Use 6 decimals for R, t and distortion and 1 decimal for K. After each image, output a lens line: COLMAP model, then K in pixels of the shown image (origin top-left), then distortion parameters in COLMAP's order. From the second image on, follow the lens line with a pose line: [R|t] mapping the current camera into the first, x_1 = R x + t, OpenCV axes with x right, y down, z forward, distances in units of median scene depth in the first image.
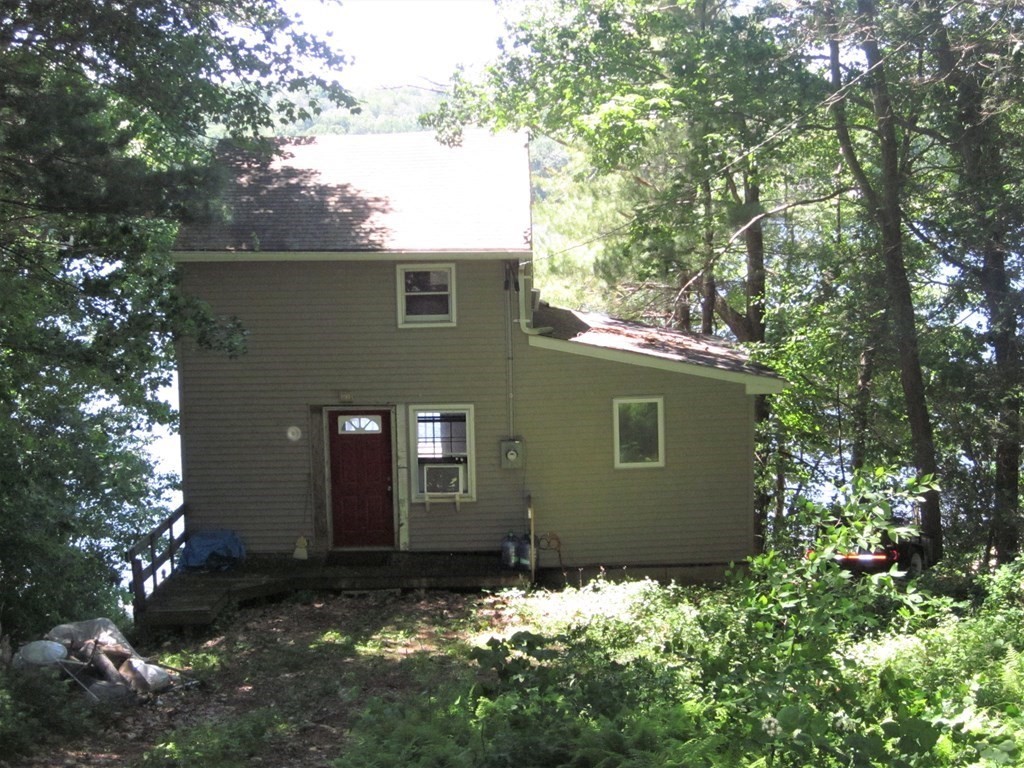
lens RADIAL K [[1591.4, 0, 503.4], [0, 1591.4, 394.6], [0, 0, 1]] dist [0.001463, 0.000000]
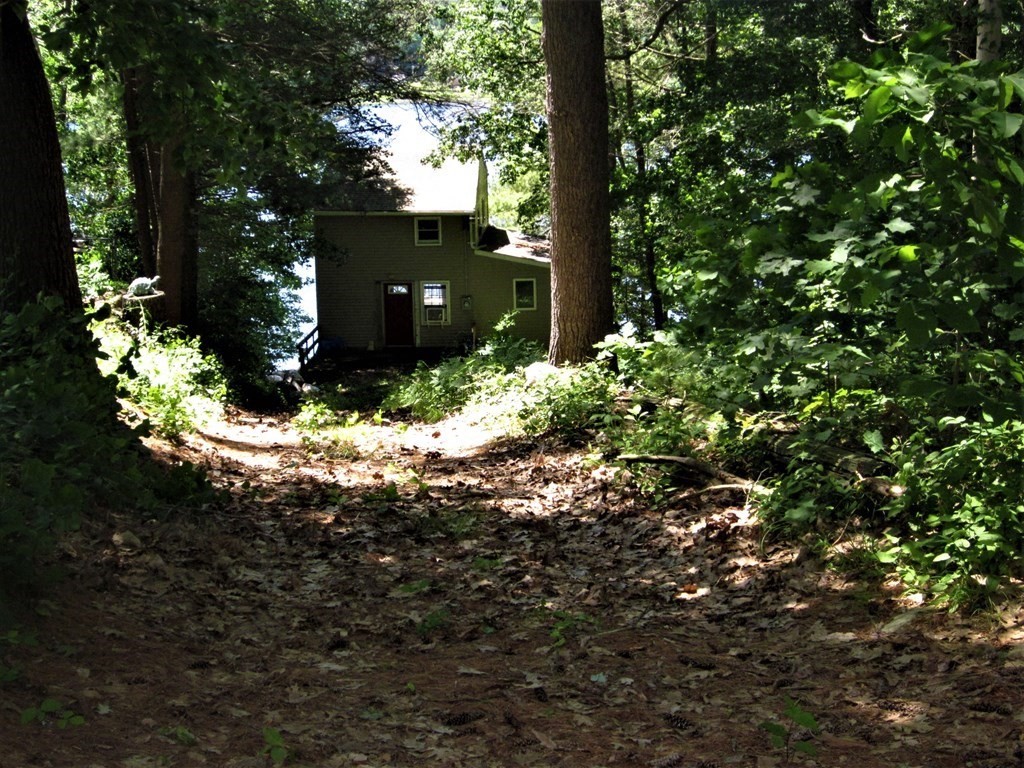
lens RADIAL K [[1346.6, 0, 510.4], [0, 1346.6, 383.2], [0, 0, 1]] dist [-0.028506, 0.000000]
pose [[0.999876, 0.009482, -0.012551, 0.090203], [-0.008294, 0.995767, 0.091538, -0.024073], [0.013366, -0.091423, 0.995722, -0.866622]]
